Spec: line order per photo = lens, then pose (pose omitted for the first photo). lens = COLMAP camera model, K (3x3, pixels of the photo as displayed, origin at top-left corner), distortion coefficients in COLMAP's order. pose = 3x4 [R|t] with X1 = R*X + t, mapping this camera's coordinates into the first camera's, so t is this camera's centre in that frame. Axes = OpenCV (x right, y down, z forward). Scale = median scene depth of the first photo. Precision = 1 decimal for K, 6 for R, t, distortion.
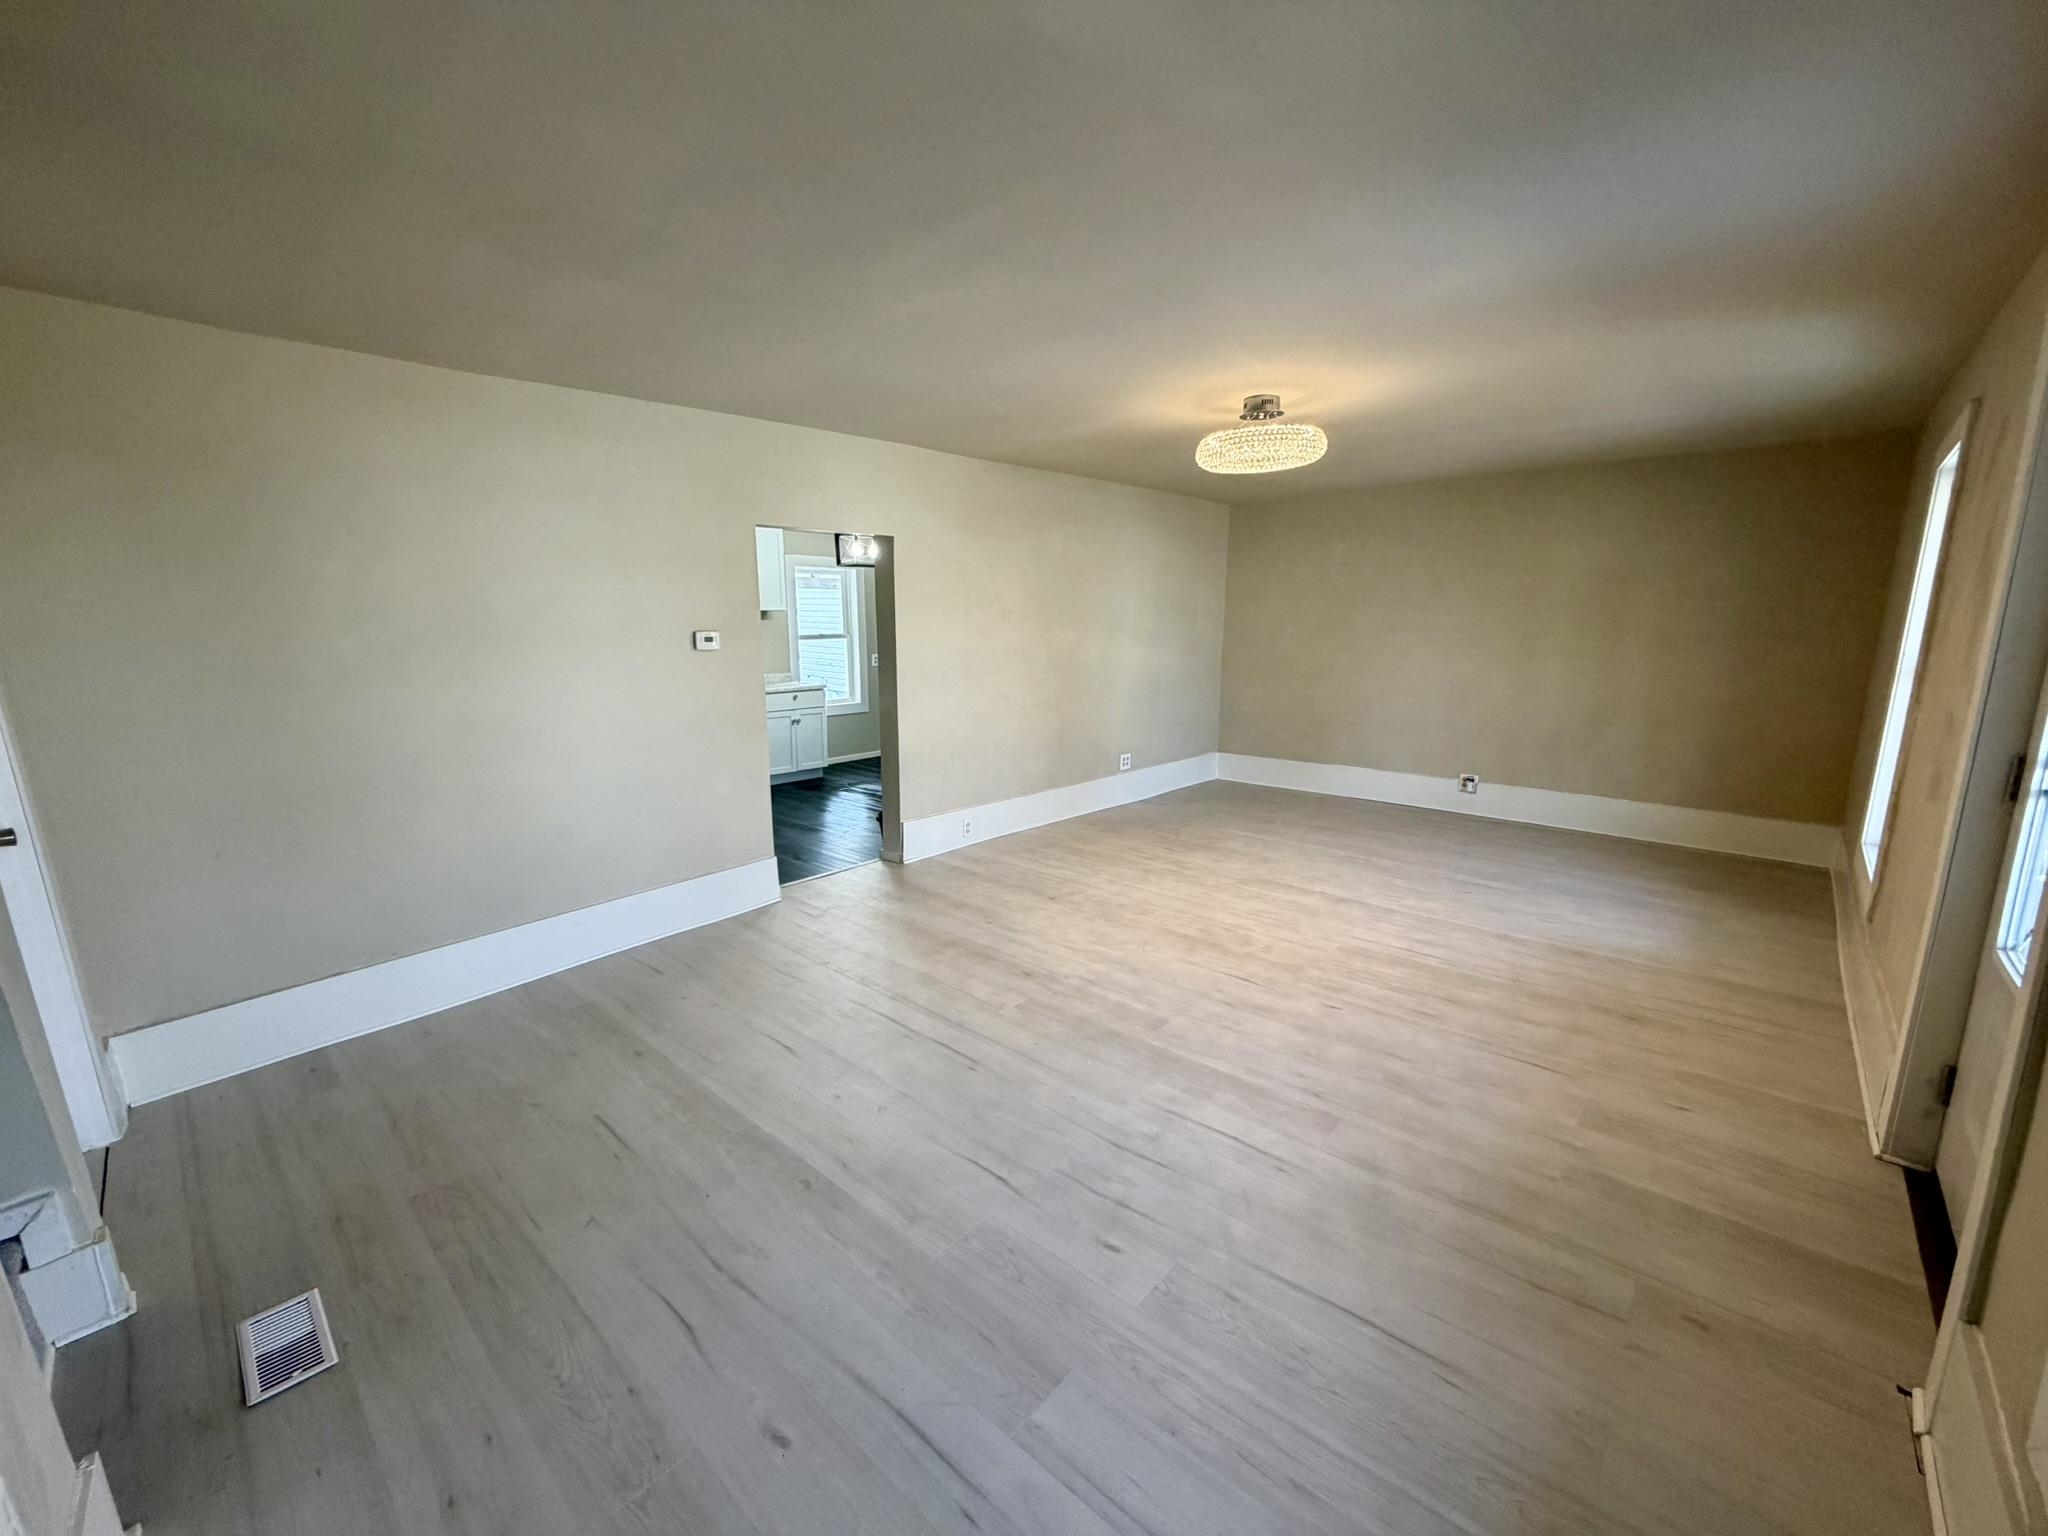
lens RADIAL K [[814.8, 0, 1020.0], [0, 814.8, 771.4], [0, 0, 1]] dist [0.000578, 0.000122]
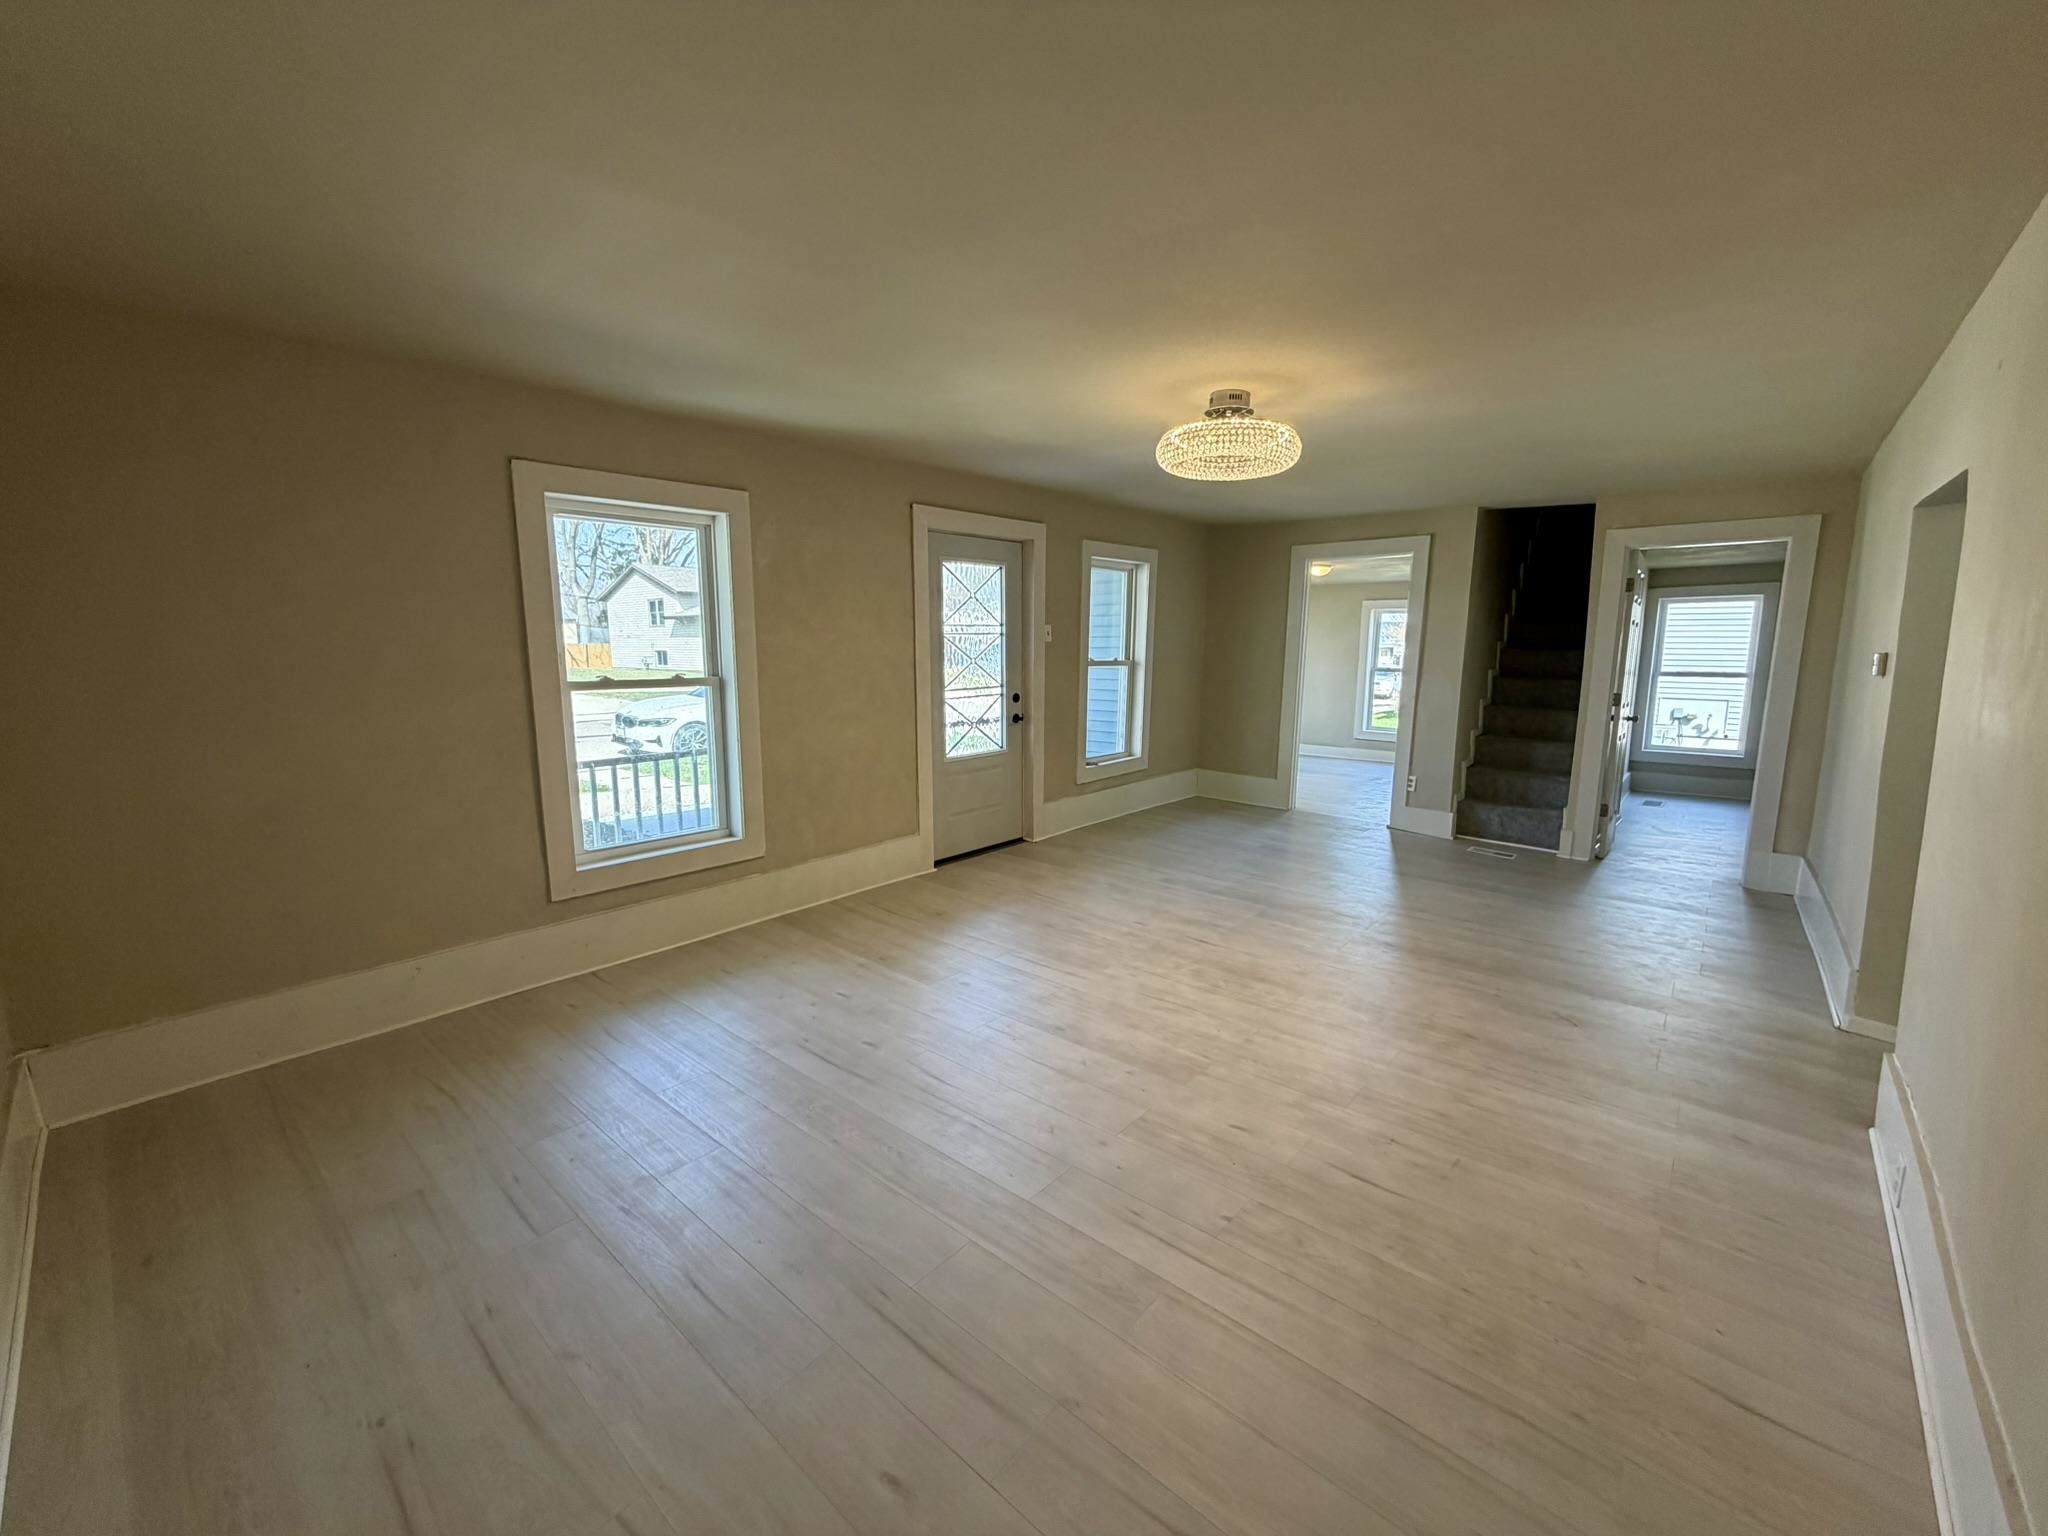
lens RADIAL K [[814.8, 0, 1020.0], [0, 814.8, 771.4], [0, 0, 1]] dist [0.000578, 0.000122]
pose [[-0.999714, 0.004656, -0.023469, 0.497229], [-0.003659, 0.939591, 0.342280, -0.334940], [0.023645, 0.342268, -0.939305, 1.773527]]
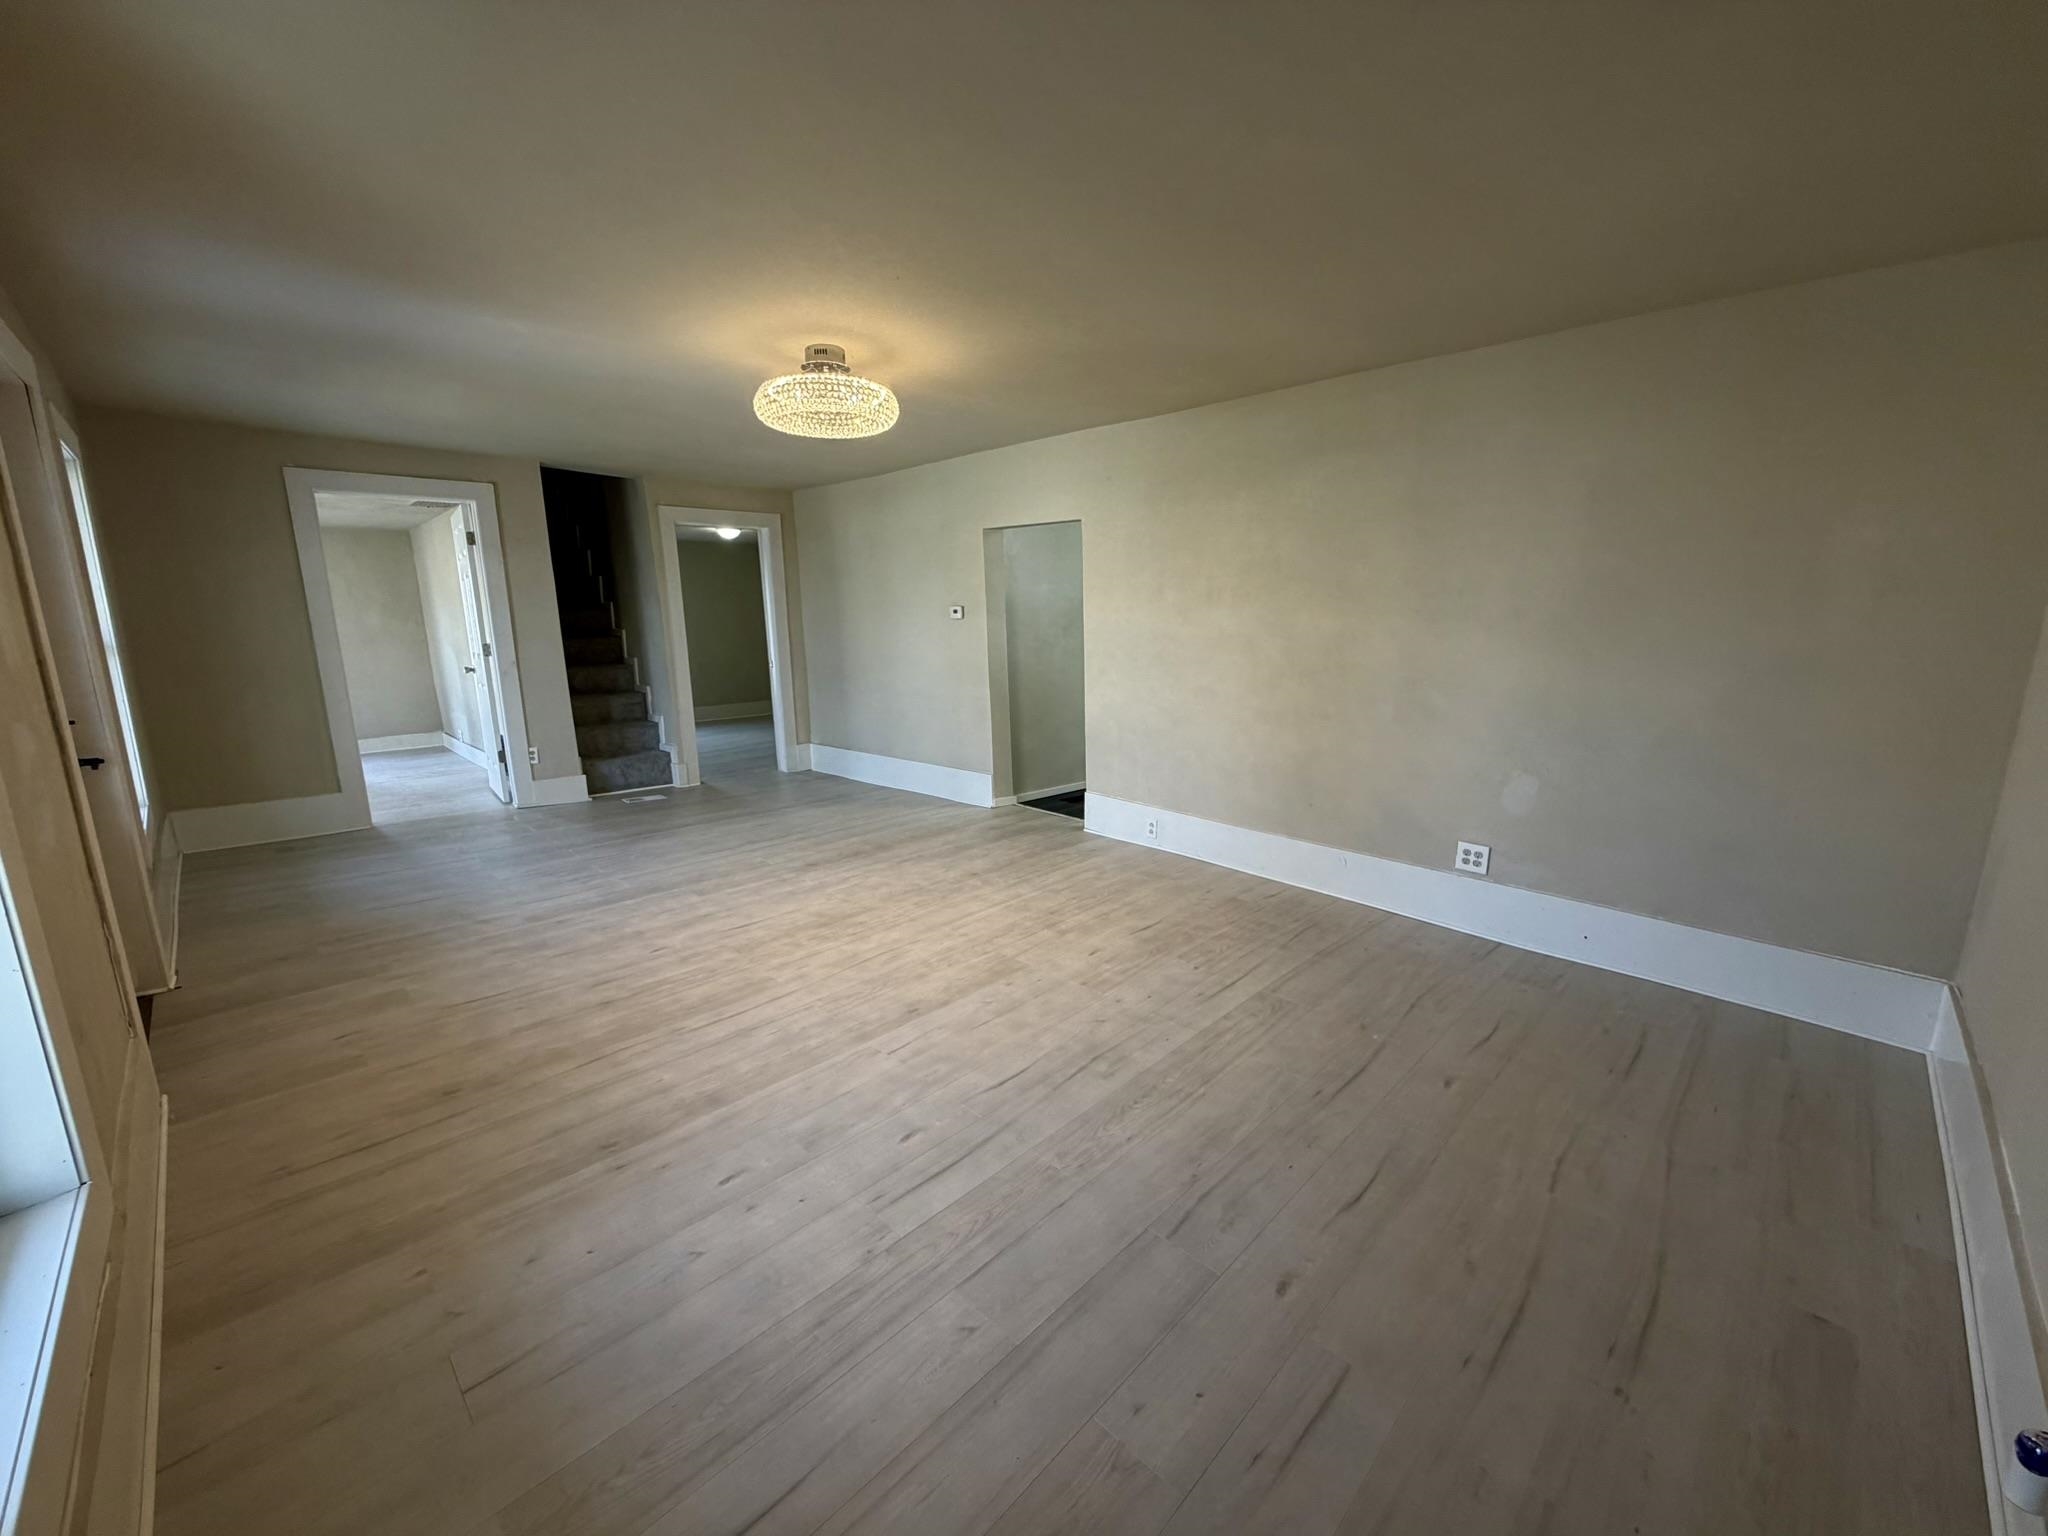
lens RADIAL K [[814.8, 0, 1020.0], [0, 814.8, 771.4], [0, 0, 1]] dist [0.000578, 0.000122]
pose [[-0.044277, 0.206834, -0.977374, 1.130300], [-0.184388, 0.959833, 0.211475, -0.216777], [0.981856, 0.189579, -0.004361, 1.168822]]
